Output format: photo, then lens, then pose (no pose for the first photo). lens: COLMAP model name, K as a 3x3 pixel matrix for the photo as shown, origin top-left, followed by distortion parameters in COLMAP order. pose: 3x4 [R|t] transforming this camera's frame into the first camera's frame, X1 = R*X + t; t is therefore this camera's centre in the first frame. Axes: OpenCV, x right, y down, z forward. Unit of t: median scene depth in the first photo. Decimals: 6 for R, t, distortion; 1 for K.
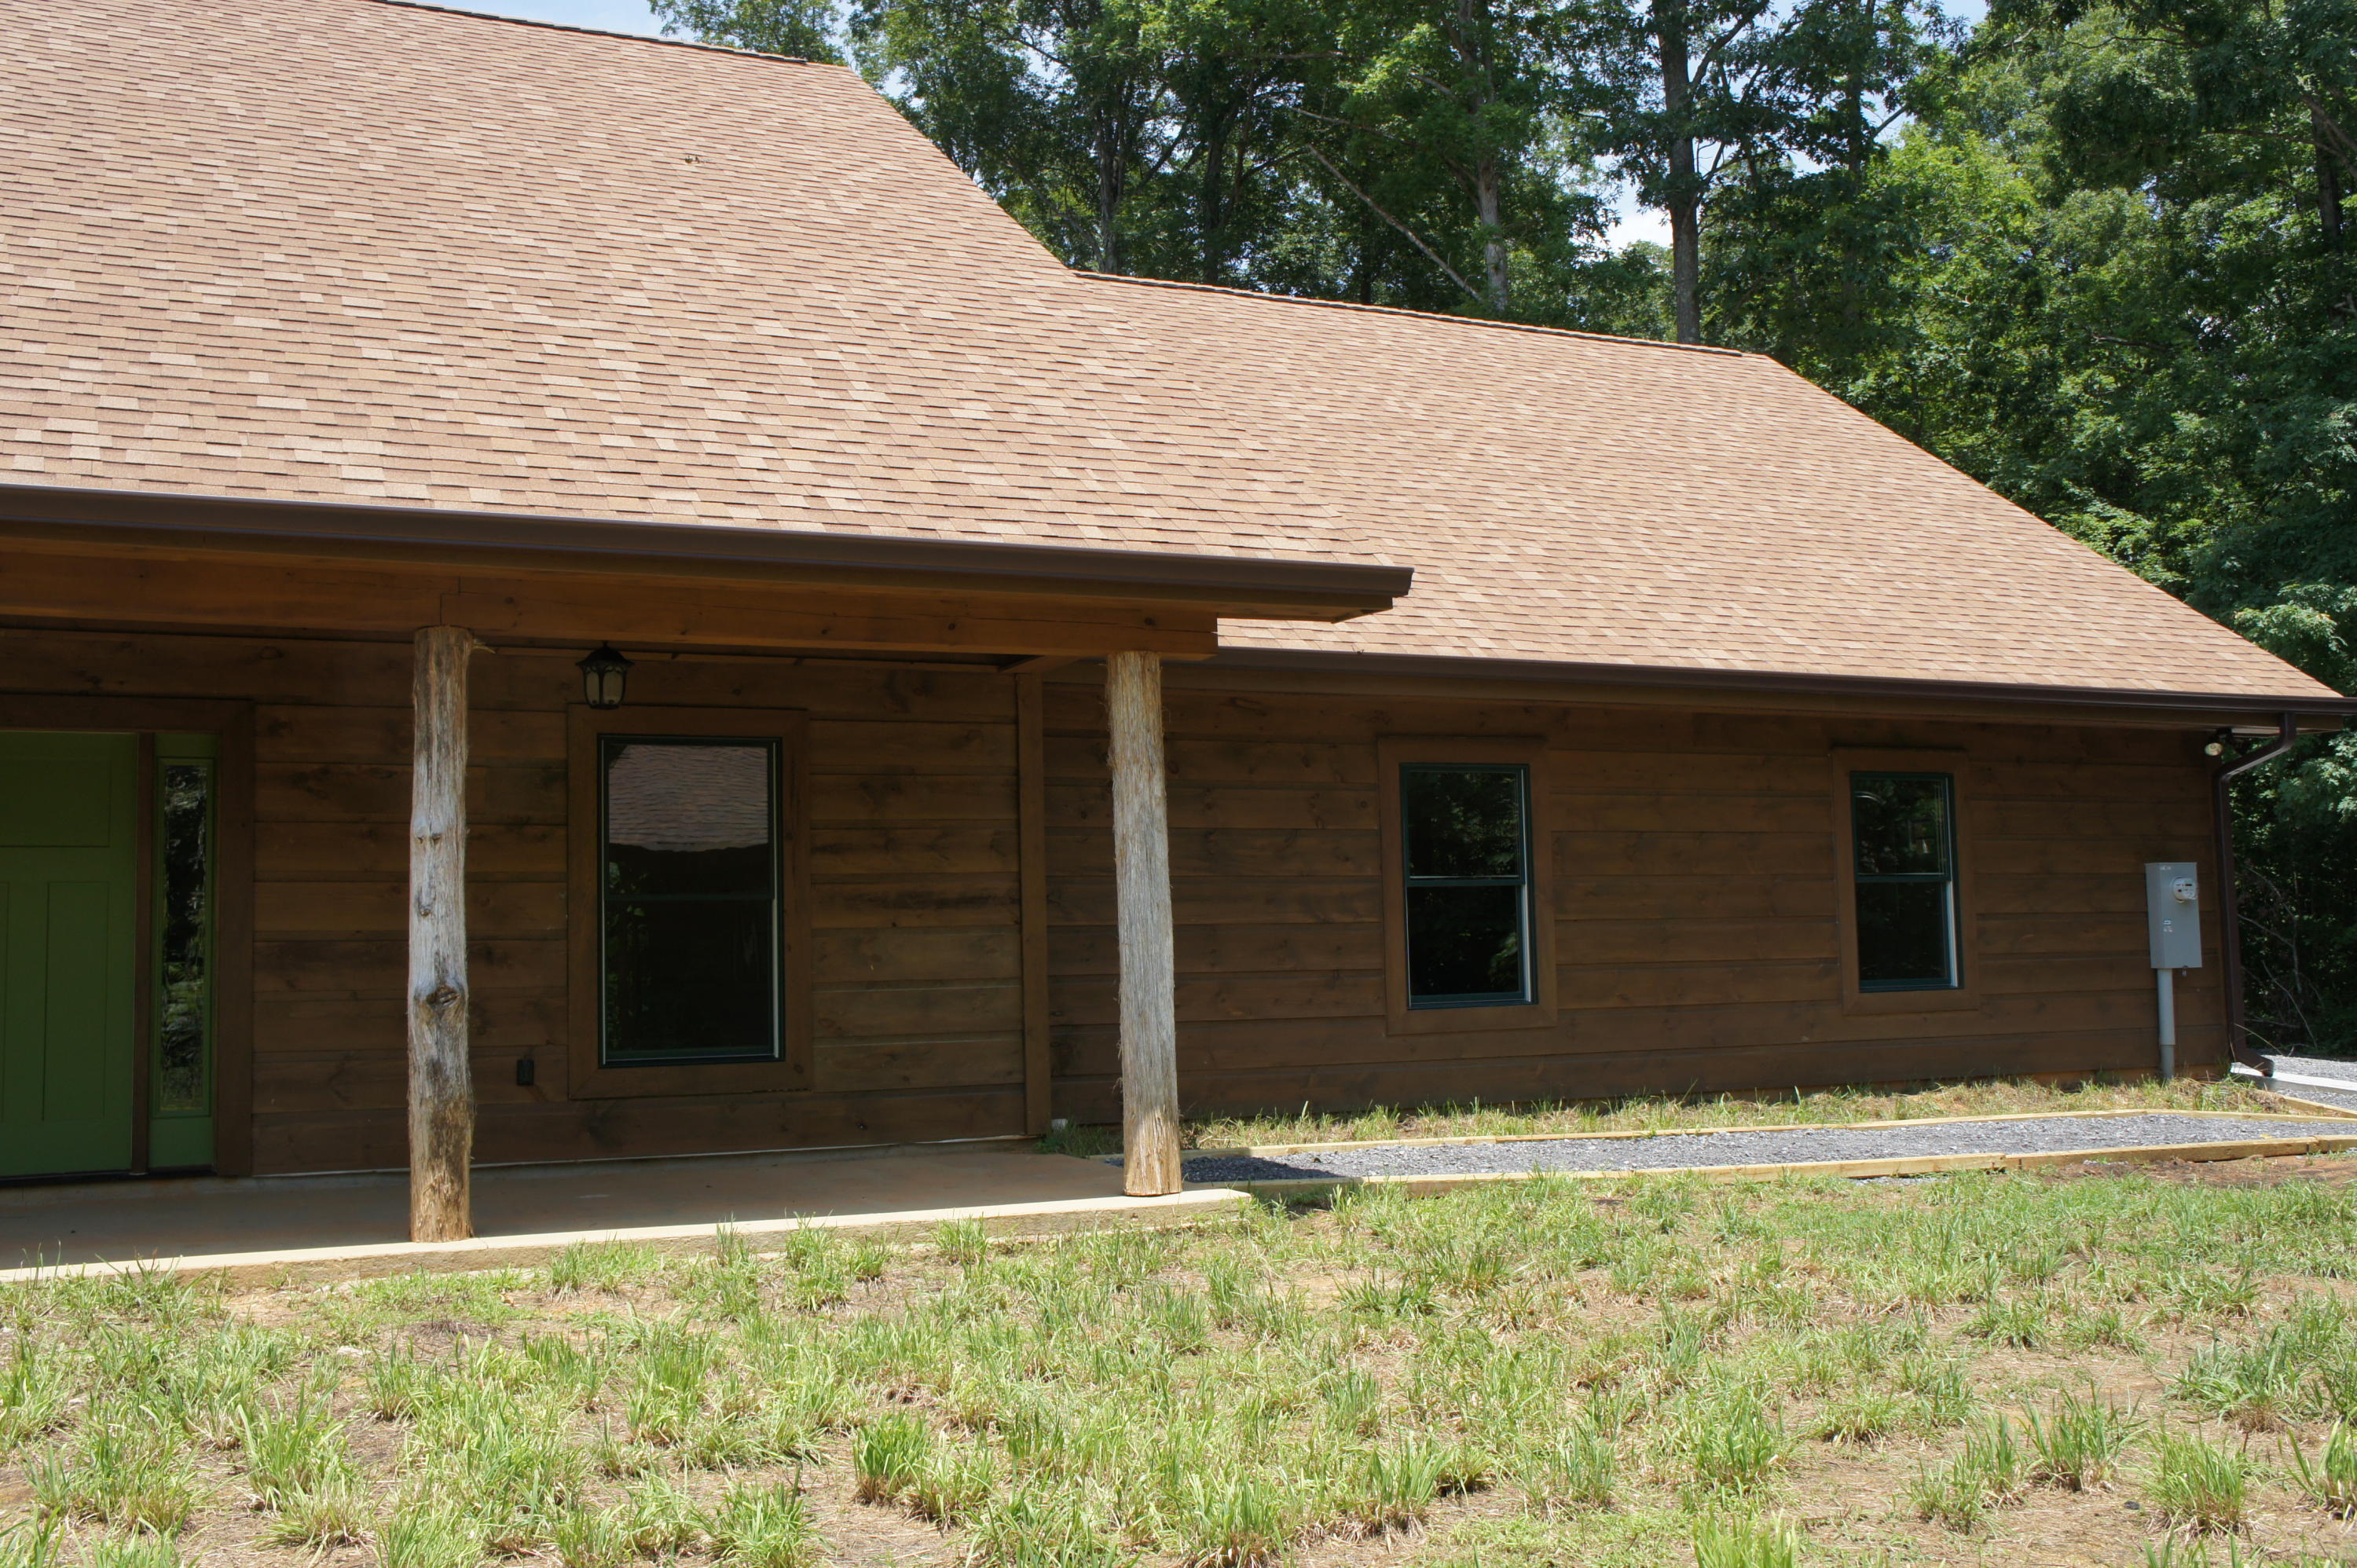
lens RADIAL K [[2221.6, 0, 1217.6], [0, 2221.6, 755.8], [0, 0, 1]] dist [-0.119117, 0.183591]
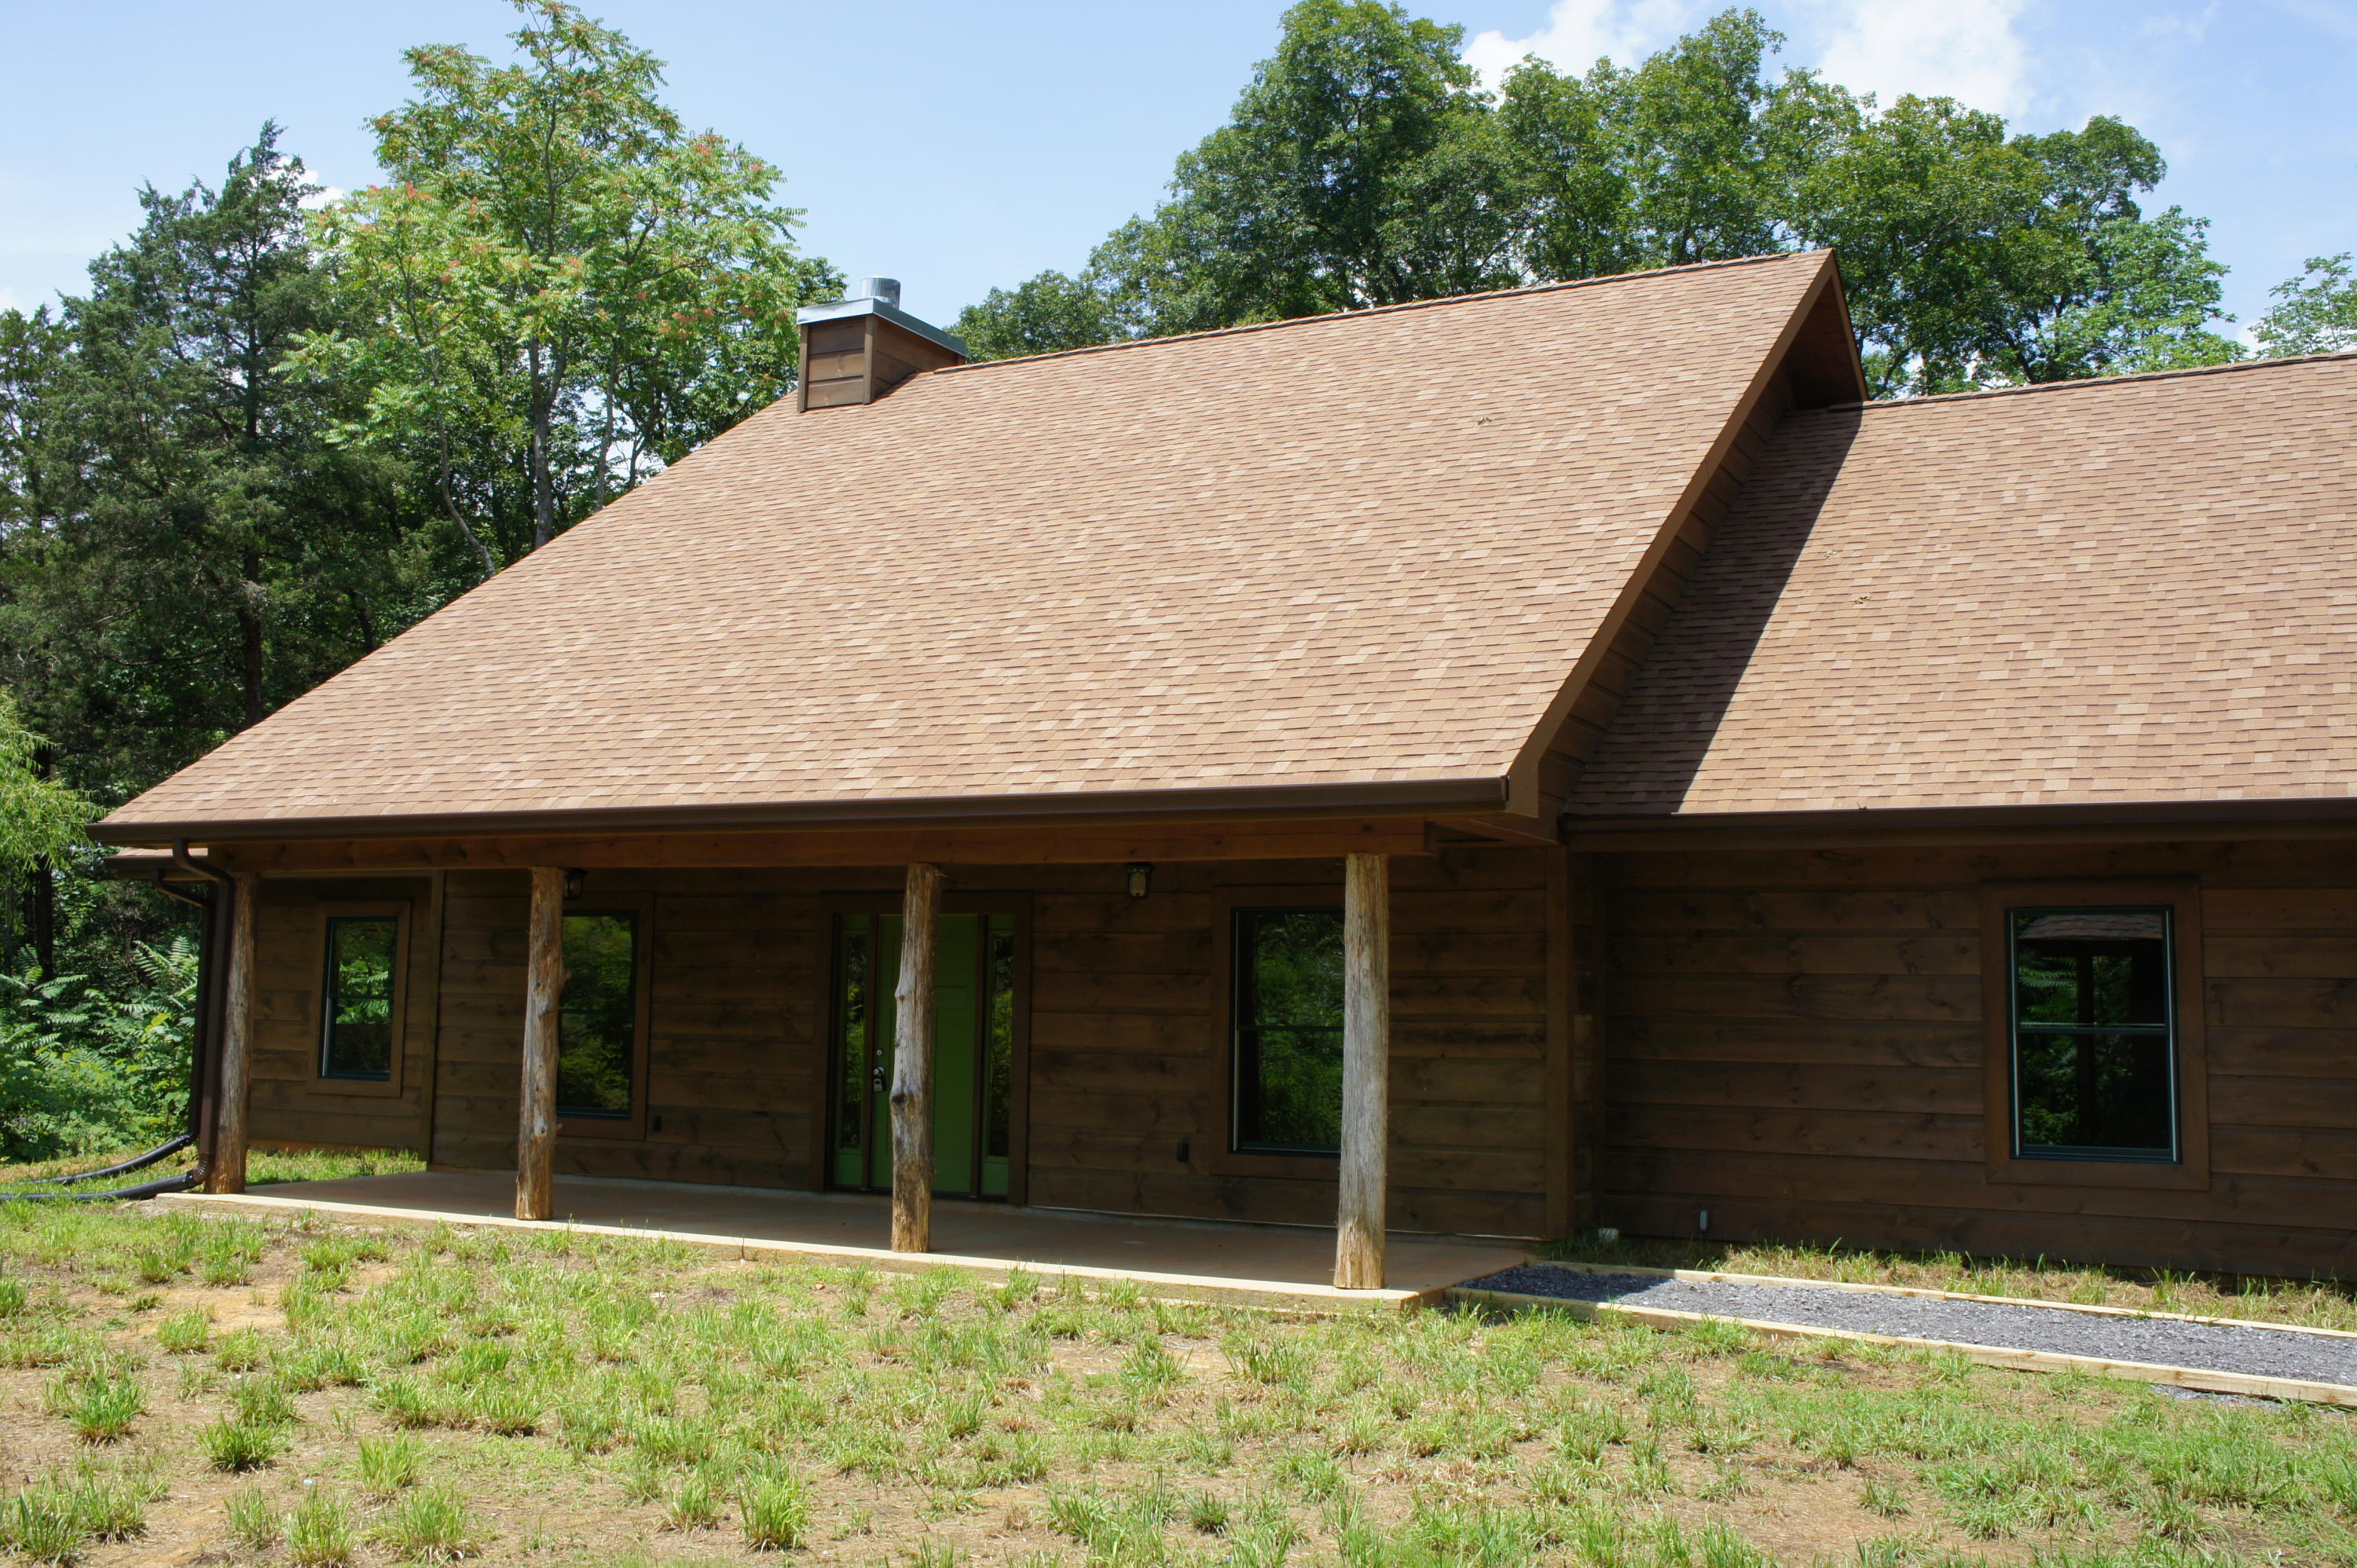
lens RADIAL K [[2221.6, 0, 1217.6], [0, 2221.6, 755.8], [0, 0, 1]] dist [-0.119117, 0.183591]
pose [[0.608427, -0.057319, -0.791537, 0.858068], [0.039663, 0.998338, -0.041807, -0.049816], [0.792618, -0.005958, 0.609690, 0.162274]]
